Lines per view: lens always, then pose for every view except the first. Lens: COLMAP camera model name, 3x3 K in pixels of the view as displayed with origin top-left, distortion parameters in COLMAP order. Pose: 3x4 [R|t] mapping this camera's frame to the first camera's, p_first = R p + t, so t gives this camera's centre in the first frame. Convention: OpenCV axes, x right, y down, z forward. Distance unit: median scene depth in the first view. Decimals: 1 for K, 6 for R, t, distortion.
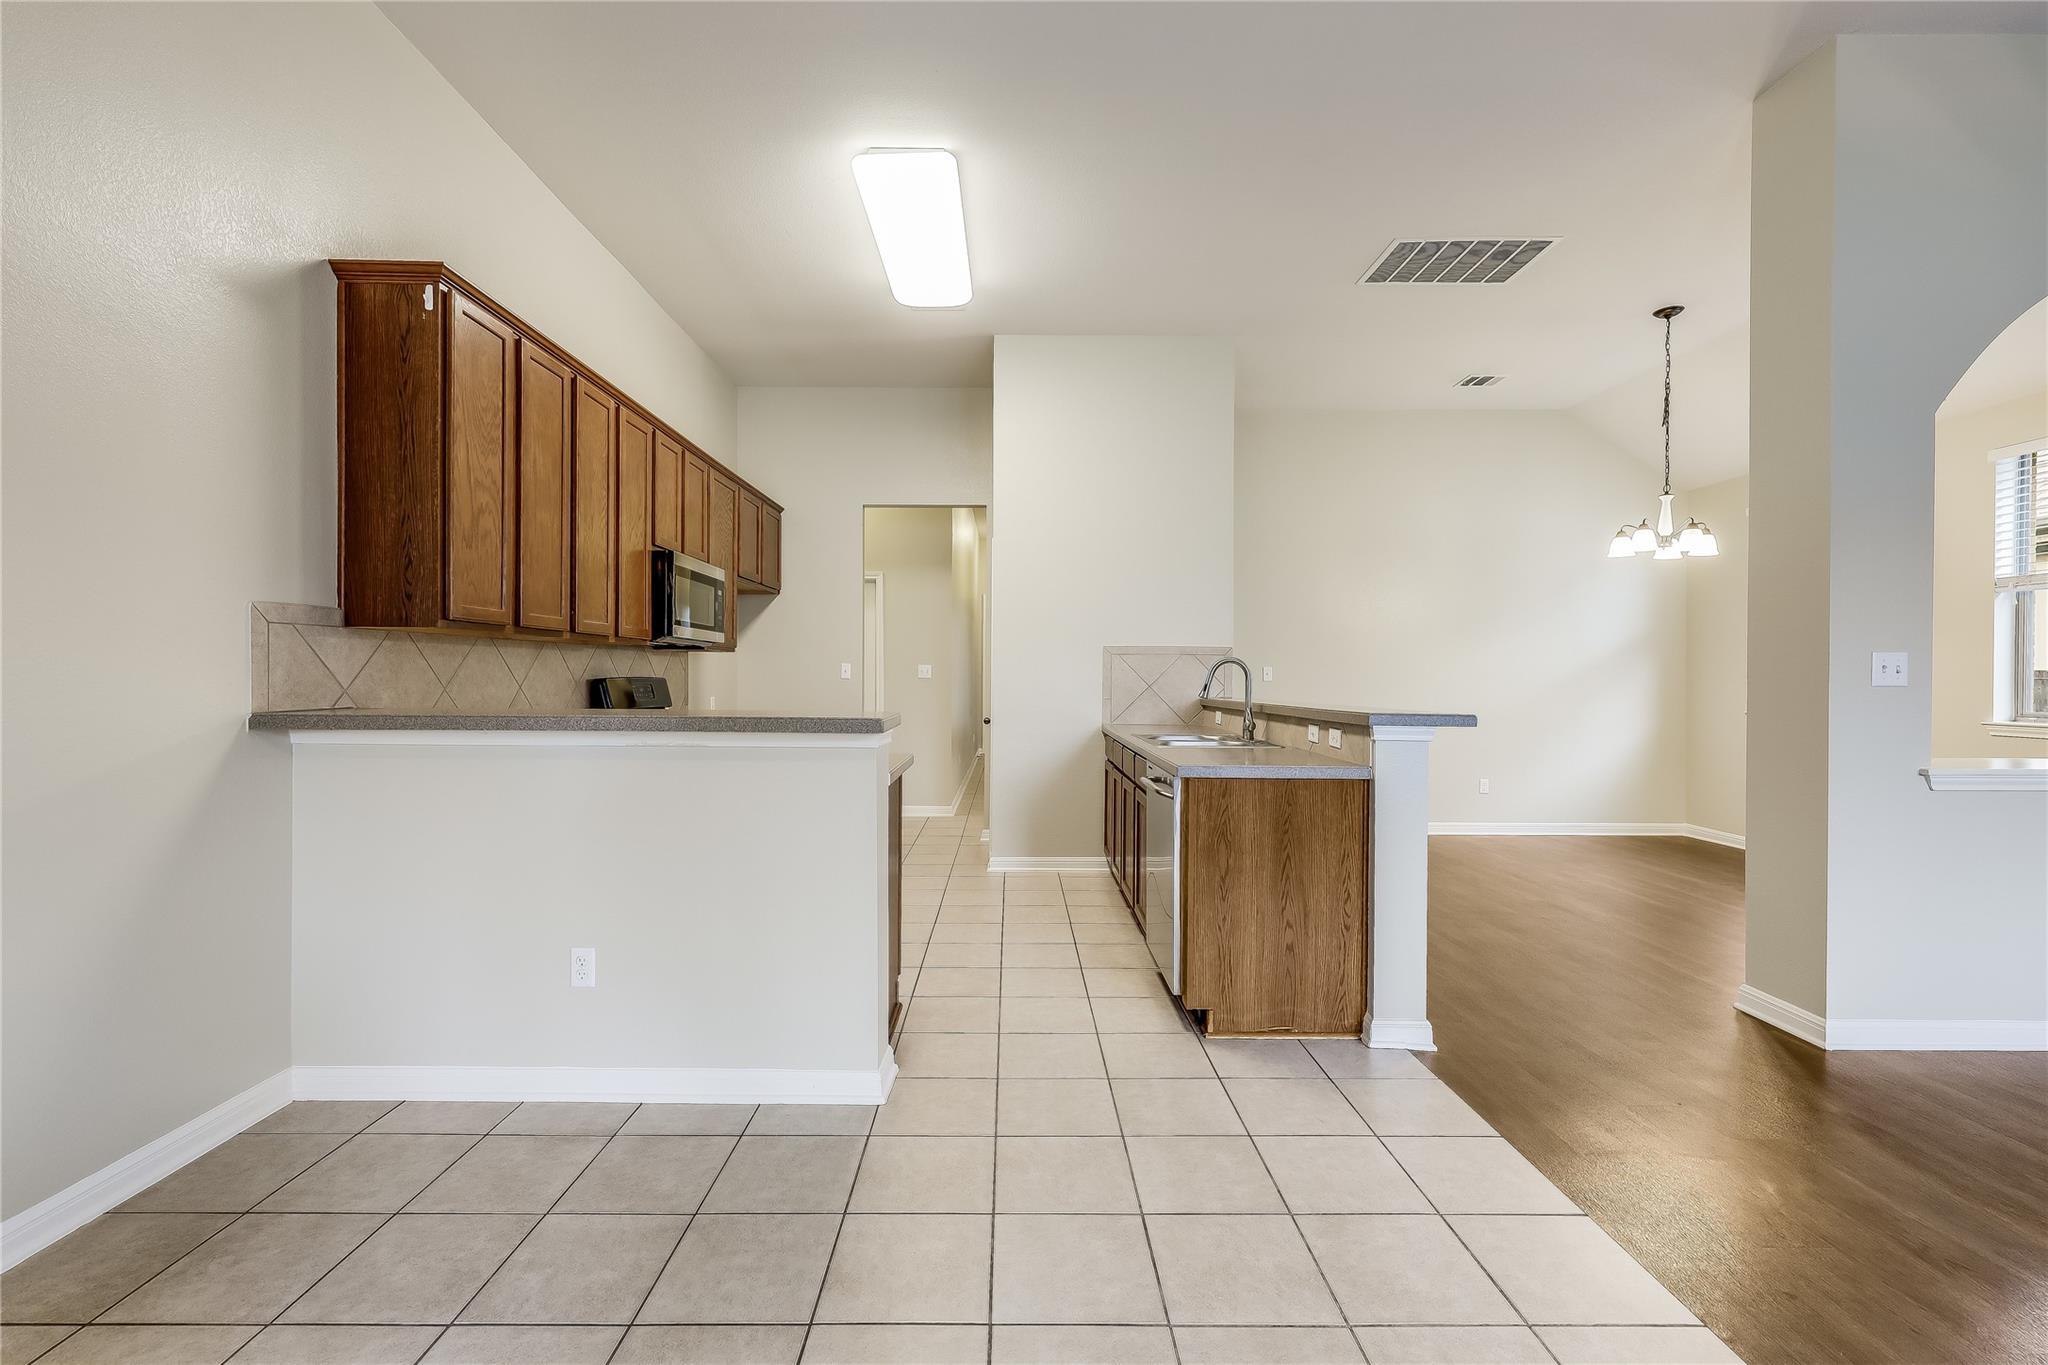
lens RADIAL K [[828.3, 0, 1020.9], [0, 828.3, 679.3], [0, 0, 1]] dist [-0.003824, 0.000934]
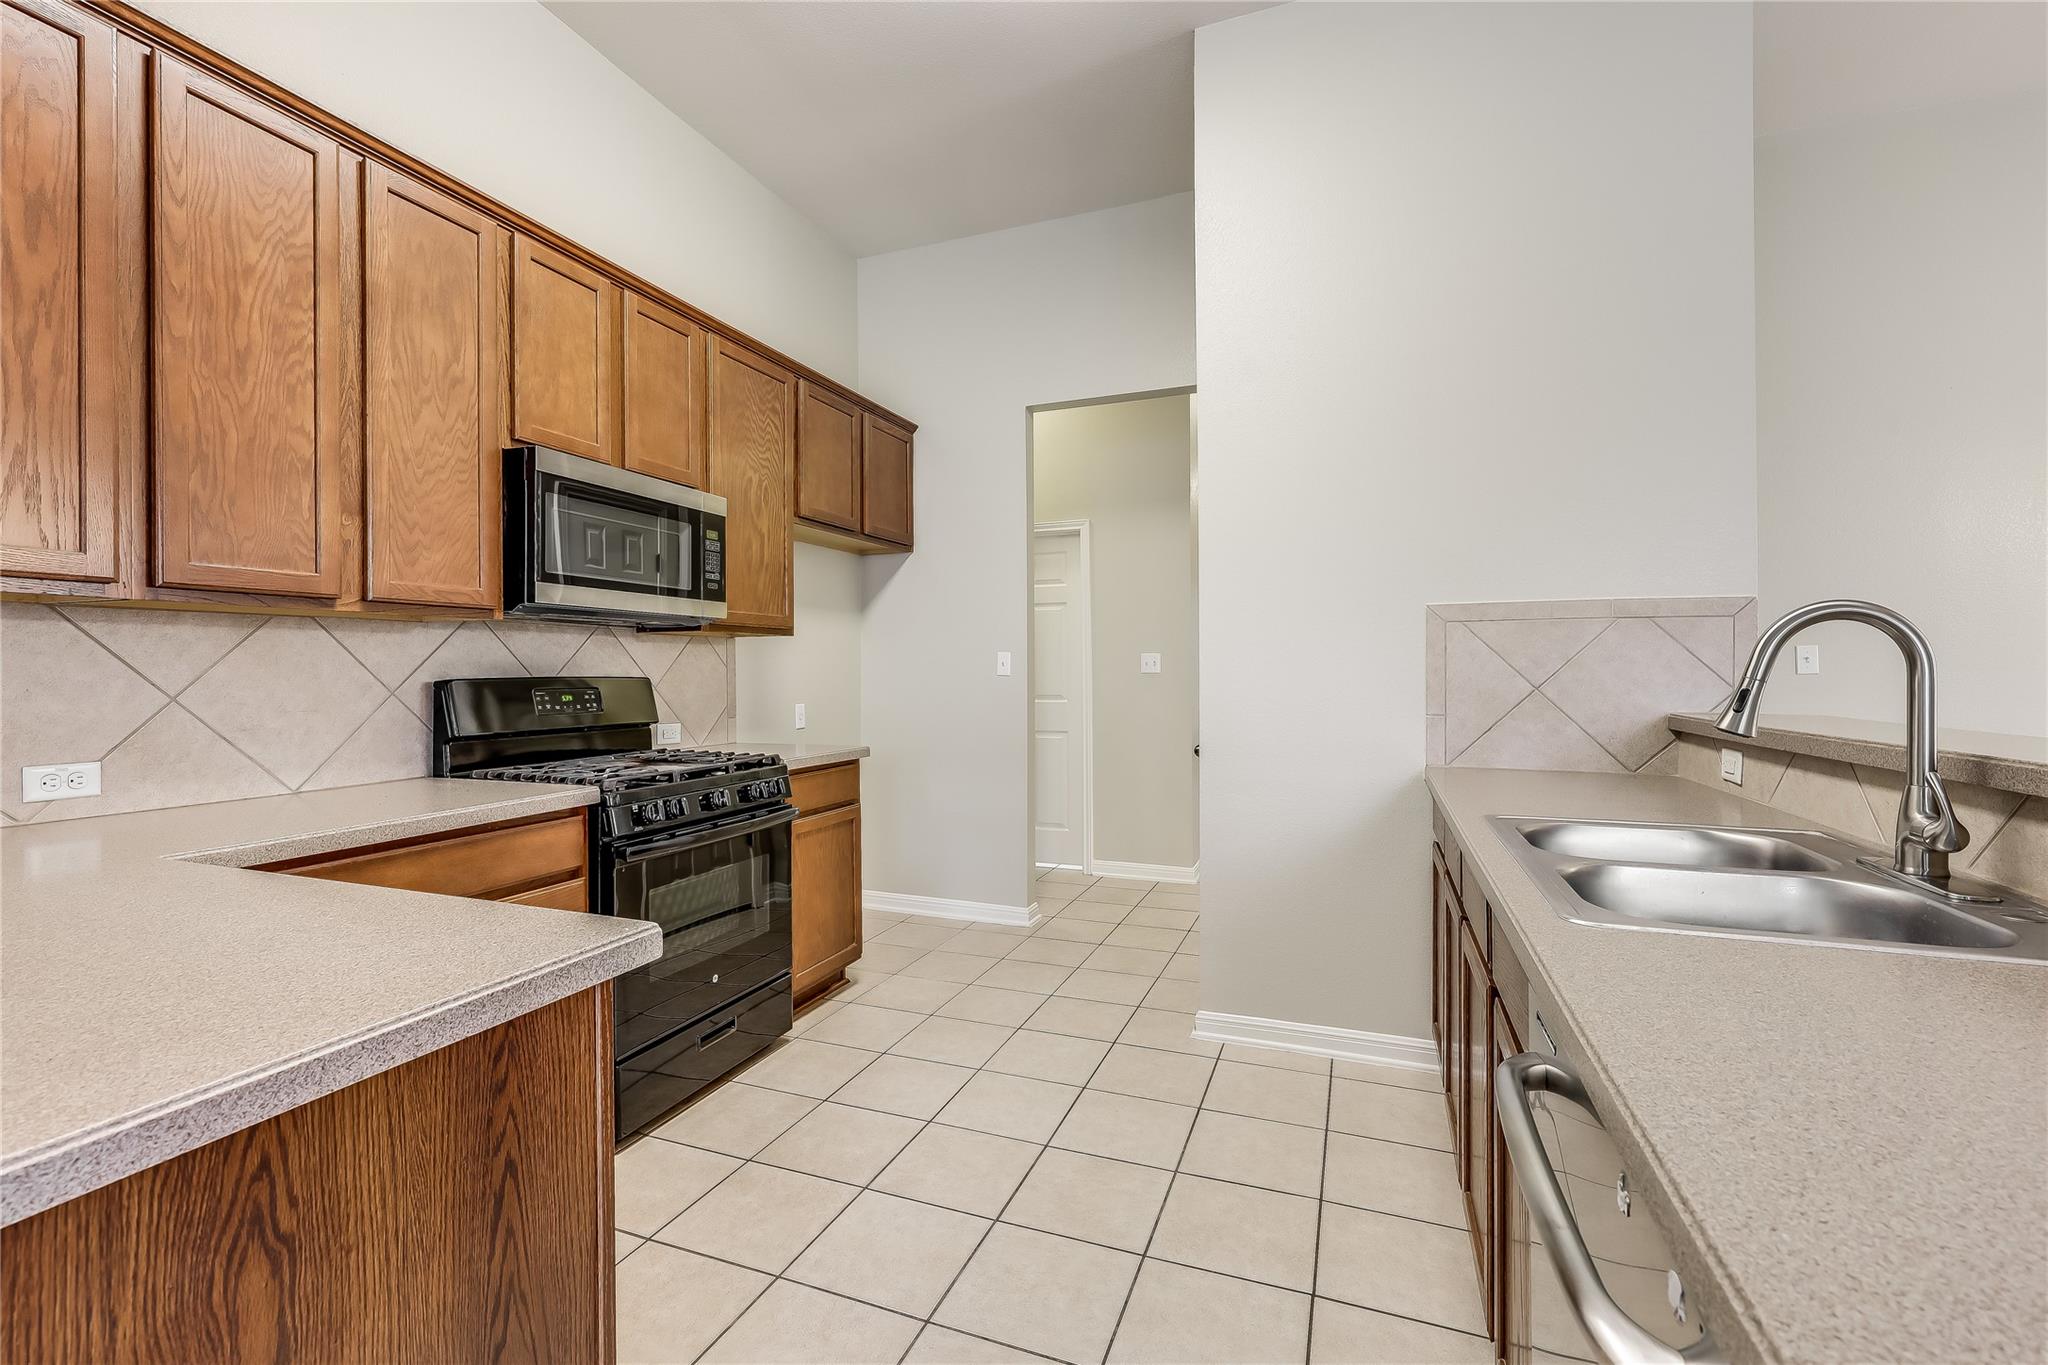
lens RADIAL K [[896.7, 0, 1027.4], [0, 896.7, 685.6], [0, 0, 1]] dist [-0.001941, -0.000624]
pose [[0.931931, -0.006137, -0.362584, 0.094153], [0.008812, 0.999945, 0.005725, 0.002227], [0.362529, -0.008530, 0.931933, 0.559984]]
